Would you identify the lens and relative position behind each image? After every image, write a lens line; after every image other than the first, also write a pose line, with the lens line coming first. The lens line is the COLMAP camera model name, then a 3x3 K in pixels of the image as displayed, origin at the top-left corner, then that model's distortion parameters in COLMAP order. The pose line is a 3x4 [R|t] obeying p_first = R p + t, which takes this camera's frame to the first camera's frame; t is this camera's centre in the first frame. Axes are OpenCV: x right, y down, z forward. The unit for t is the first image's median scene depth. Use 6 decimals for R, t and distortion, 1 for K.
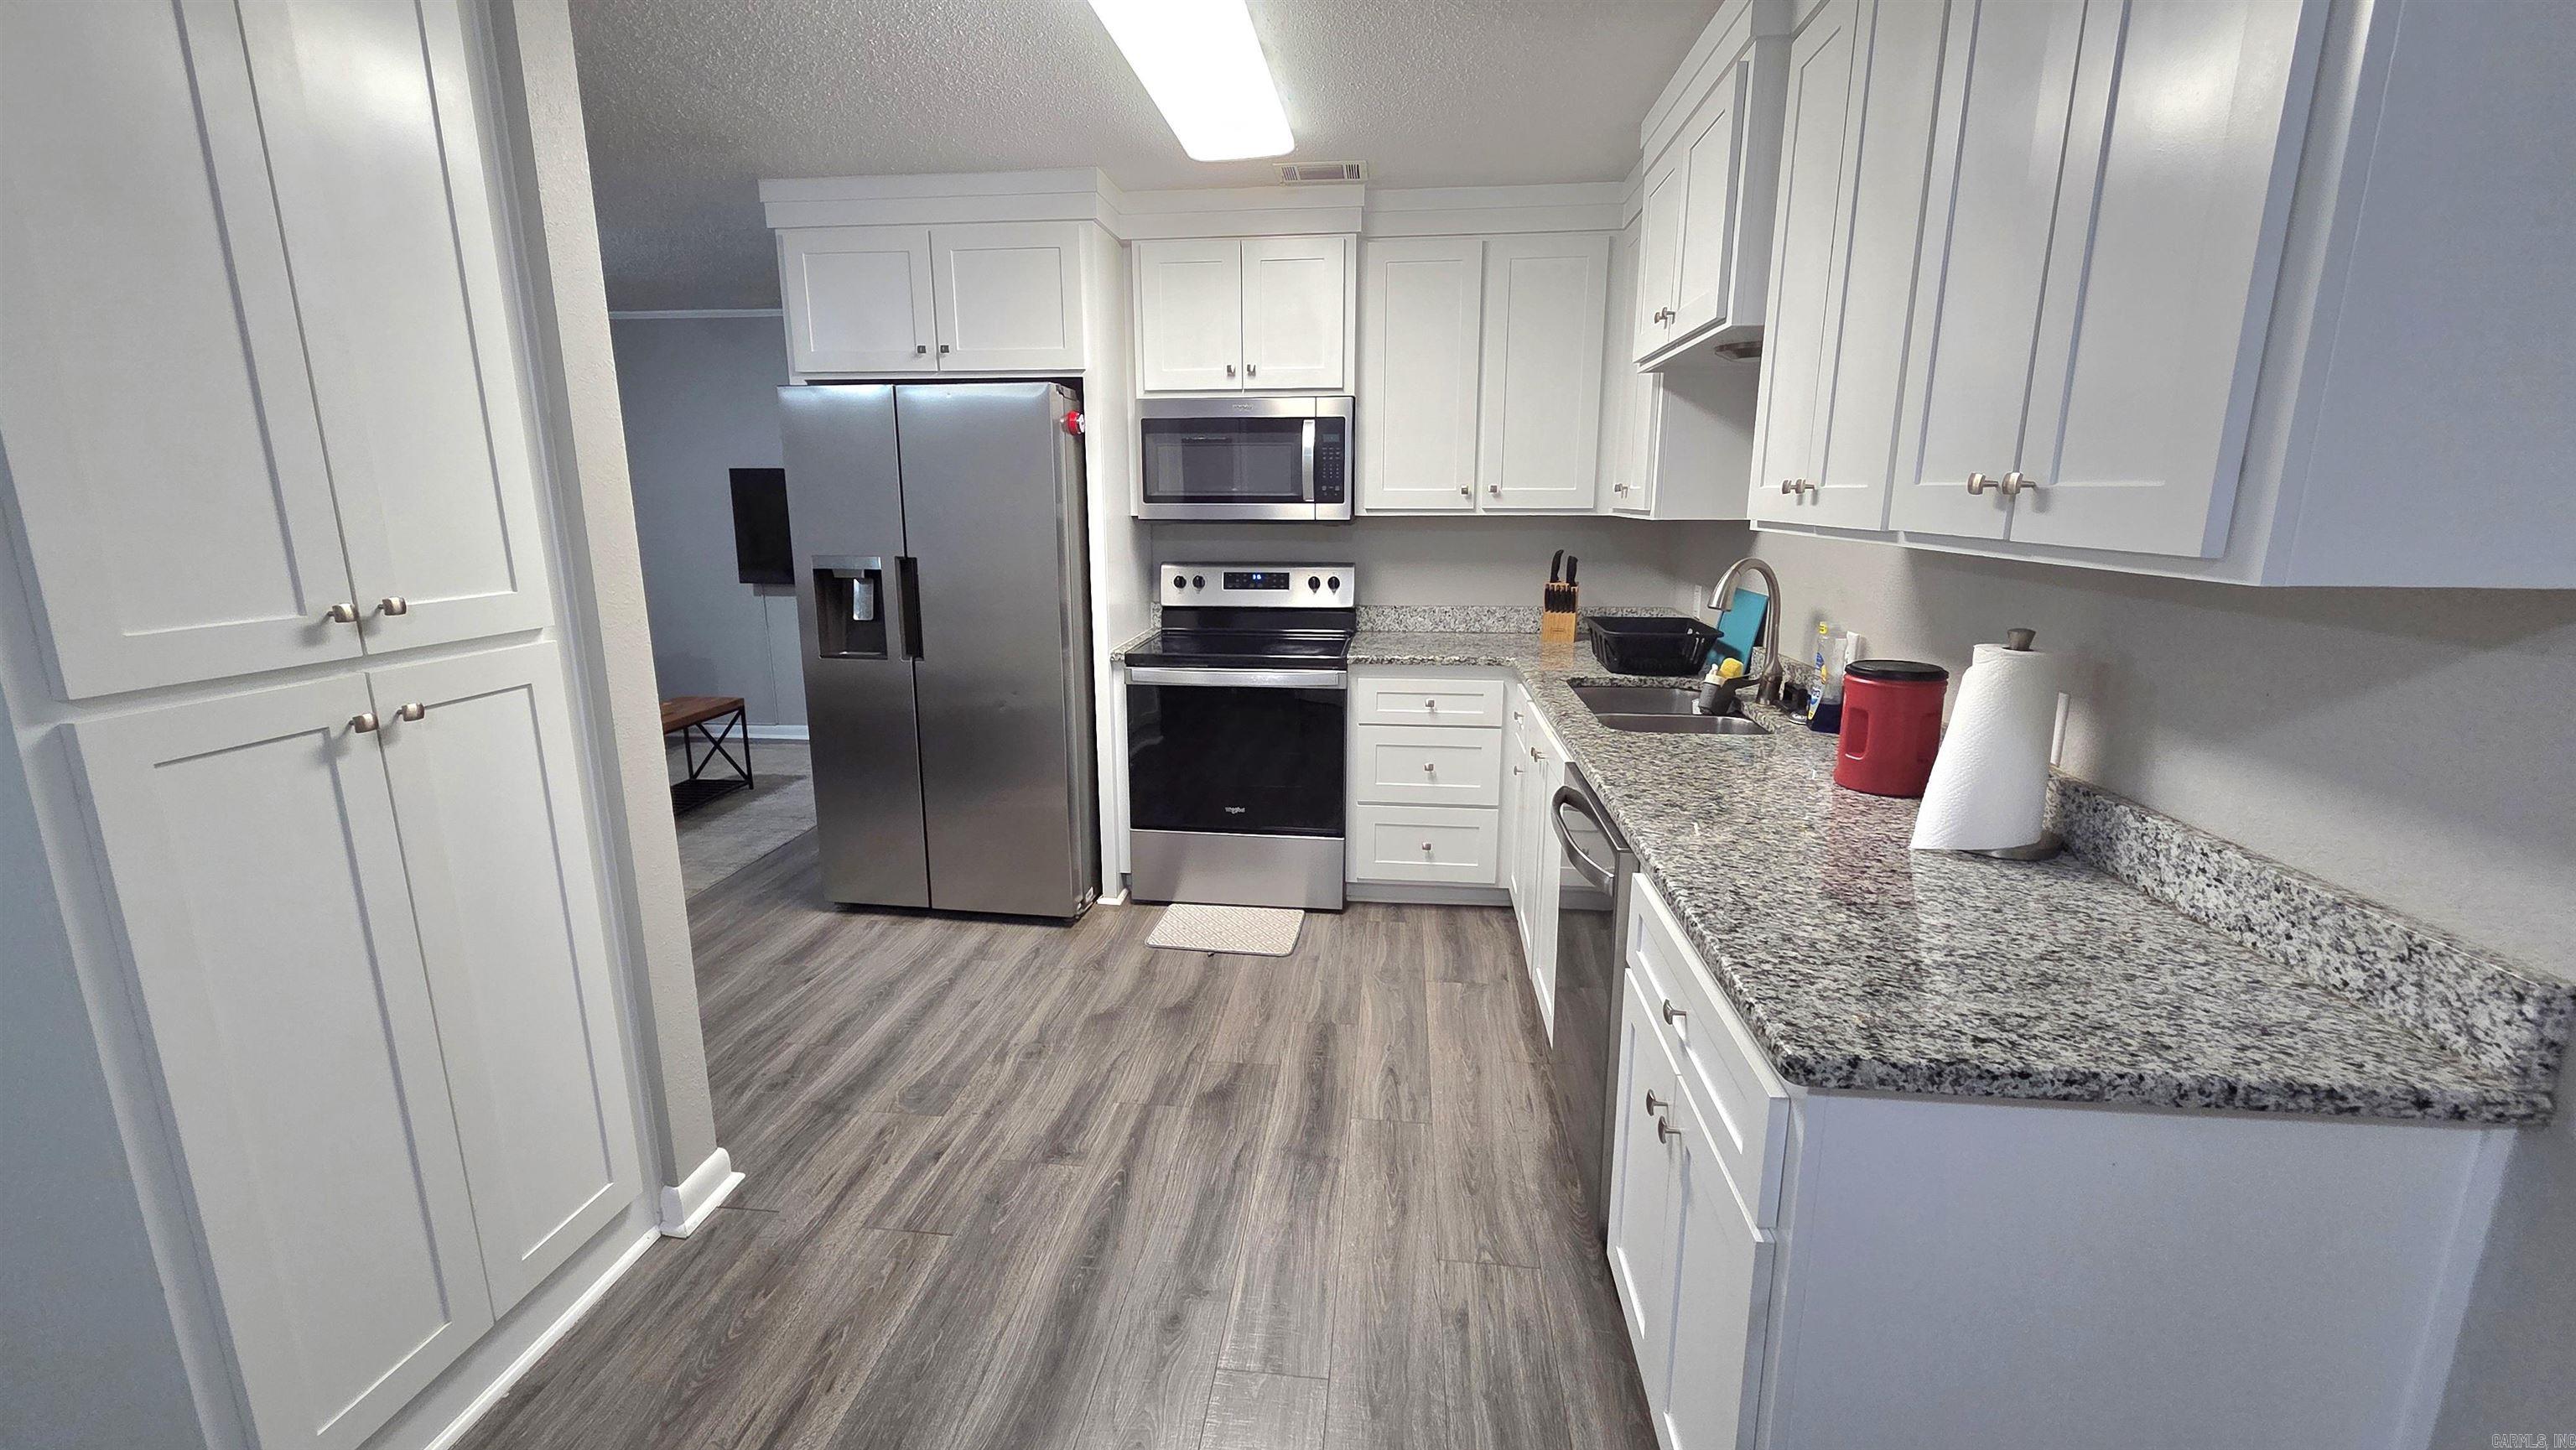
lens RADIAL K [[1051.2, 0, 1291.7], [0, 1051.2, 730.3], [0, 0, 1]] dist [0.000517, -0.000834]
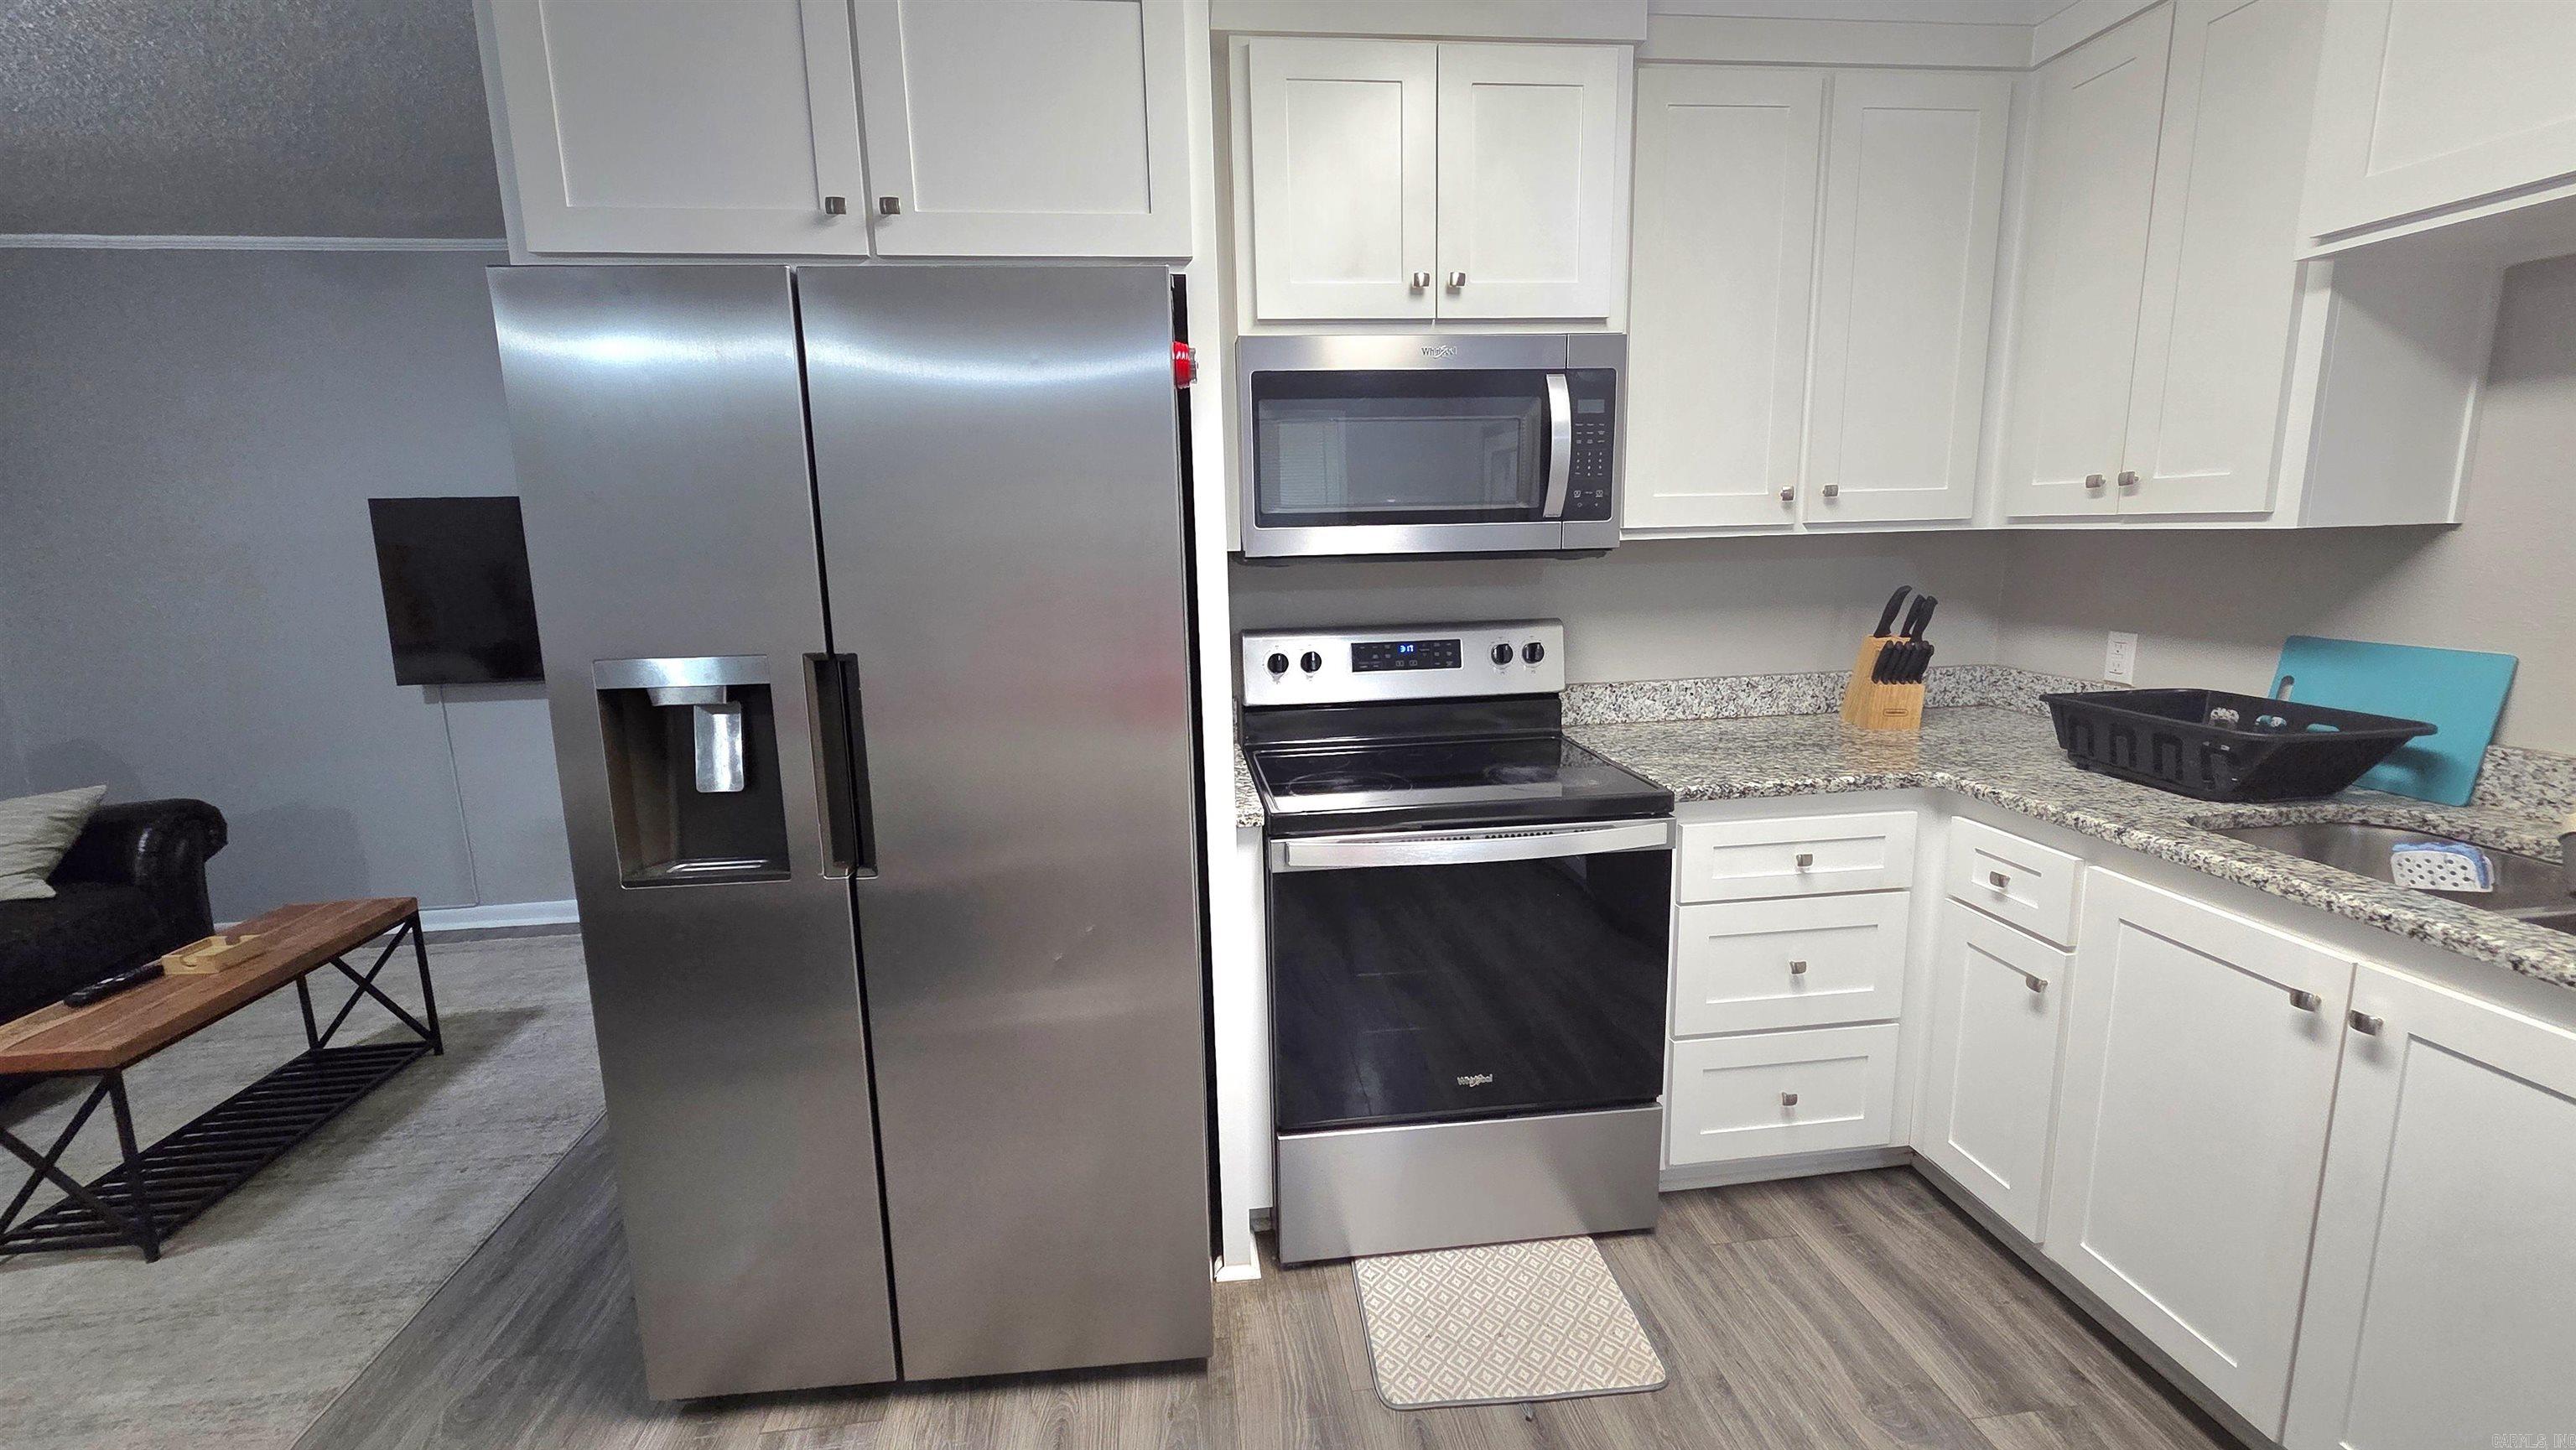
lens RADIAL K [[1051.2, 0, 1290.6], [0, 1051.2, 727.2], [0, 0, 1]] dist [0.000517, -0.000834]
pose [[0.973479, -0.064020, 0.219634, -0.245796], [0.072598, 0.996873, -0.031203, -0.093177], [-0.216950, 0.046320, 0.975083, 0.462903]]
